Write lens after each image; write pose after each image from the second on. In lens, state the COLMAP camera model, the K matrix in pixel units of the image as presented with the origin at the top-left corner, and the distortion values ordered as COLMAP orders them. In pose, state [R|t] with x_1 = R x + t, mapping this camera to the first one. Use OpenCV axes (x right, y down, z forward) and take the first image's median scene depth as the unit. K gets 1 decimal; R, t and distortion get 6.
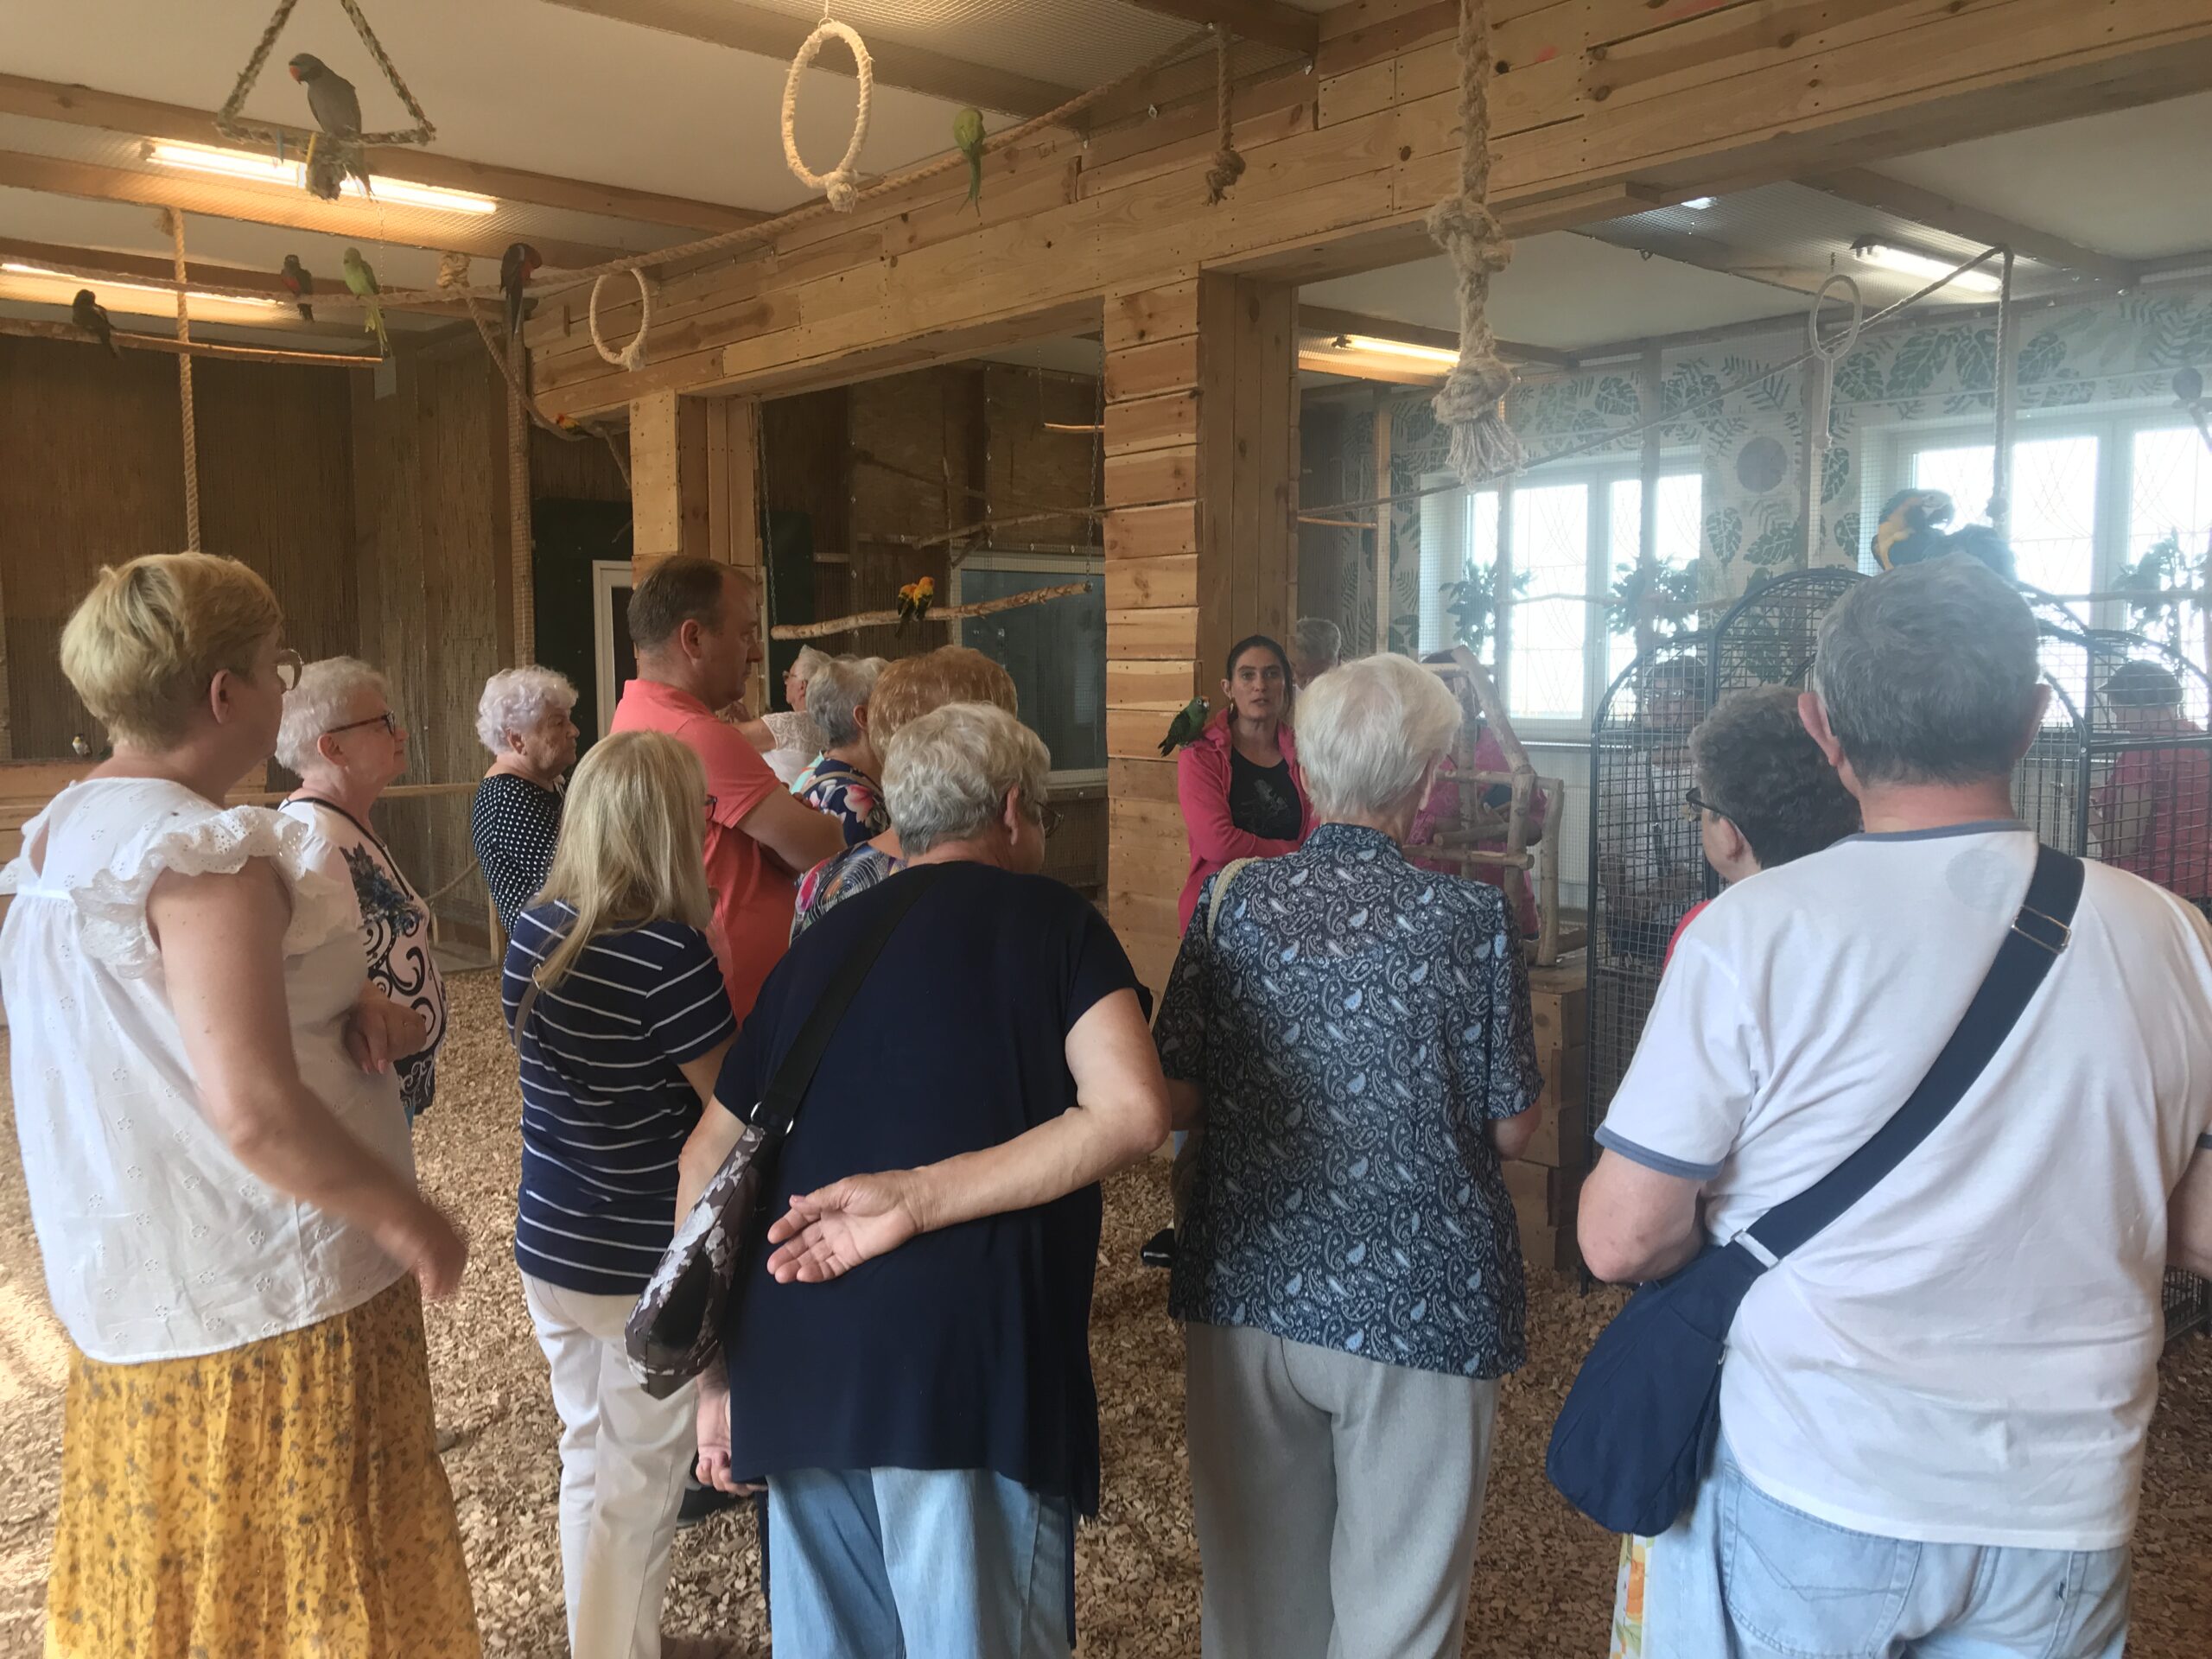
lens RADIAL K [[1849.1, 0, 1100.2], [0, 1849.1, 838.9], [0, 0, 1]] dist [0.013902, -0.006162]
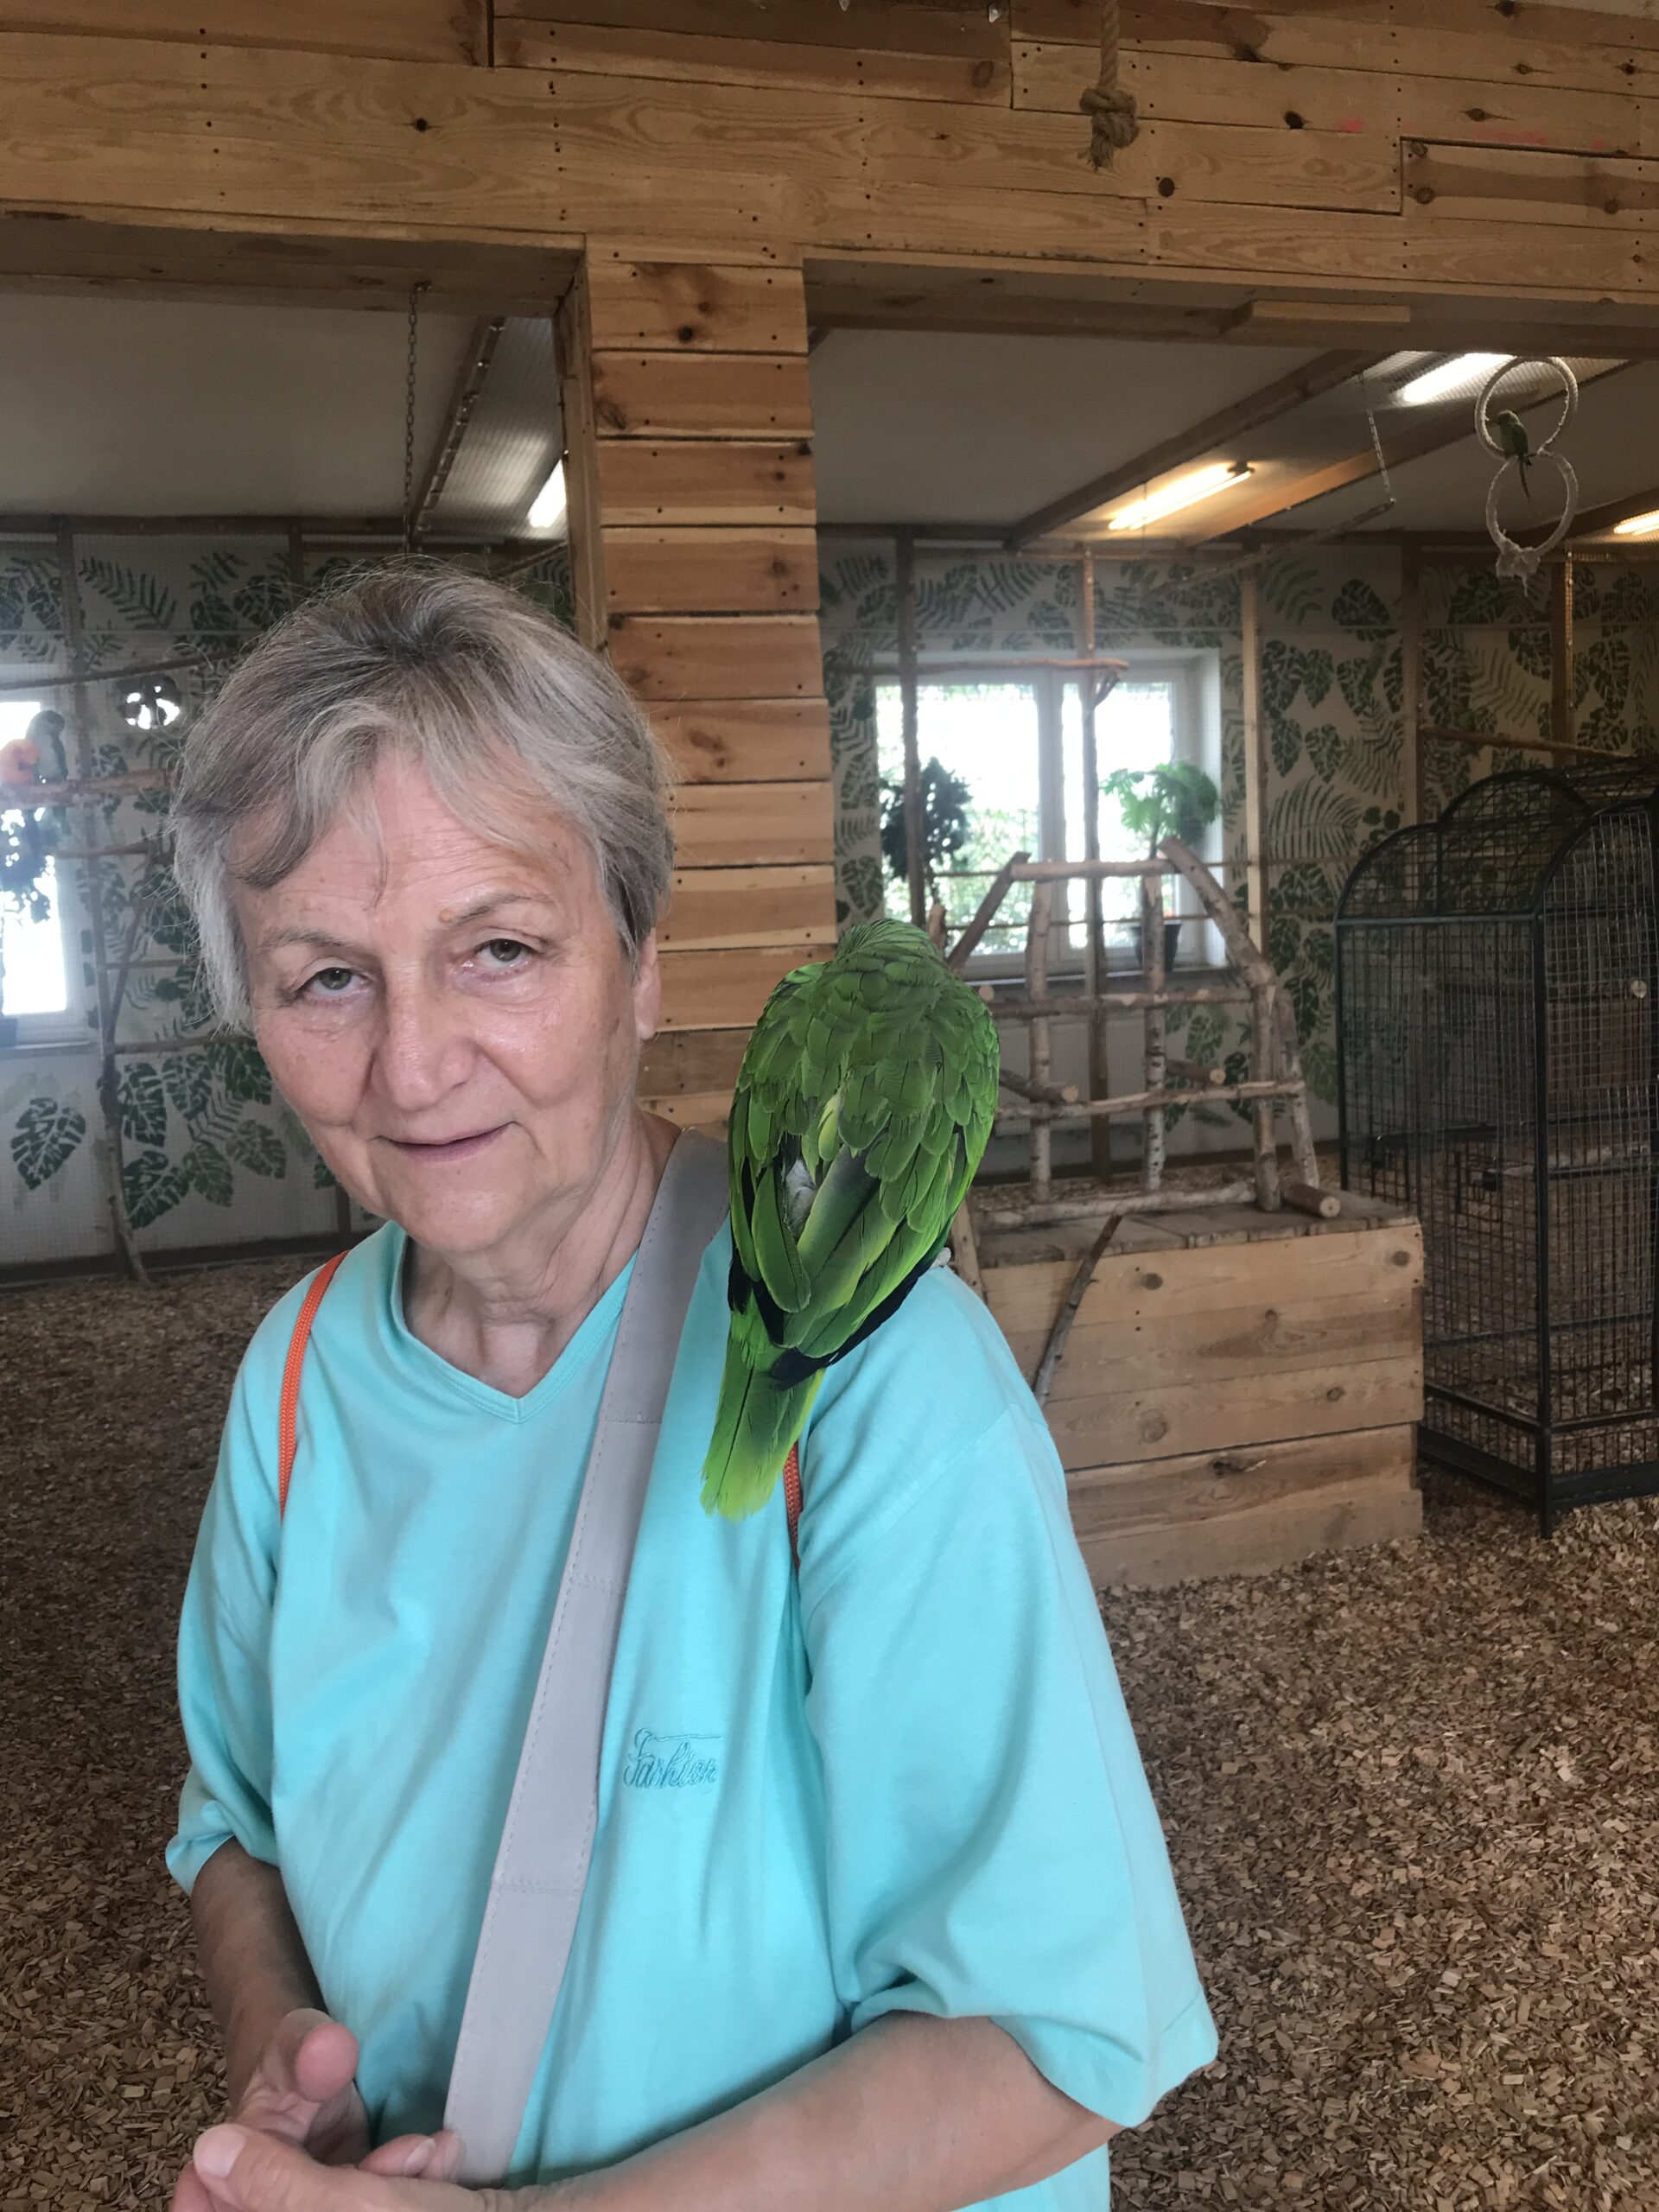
lens RADIAL K [[1849.1, 0, 826.3], [0, 1849.1, 1094.9], [0, 0, 1]] dist [0.013902, -0.006162]
pose [[0.409140, -0.104336, 0.906487, -0.534653], [0.134722, 0.989461, 0.053080, -0.049084], [-0.902471, 0.100407, 0.418885, 0.718211]]
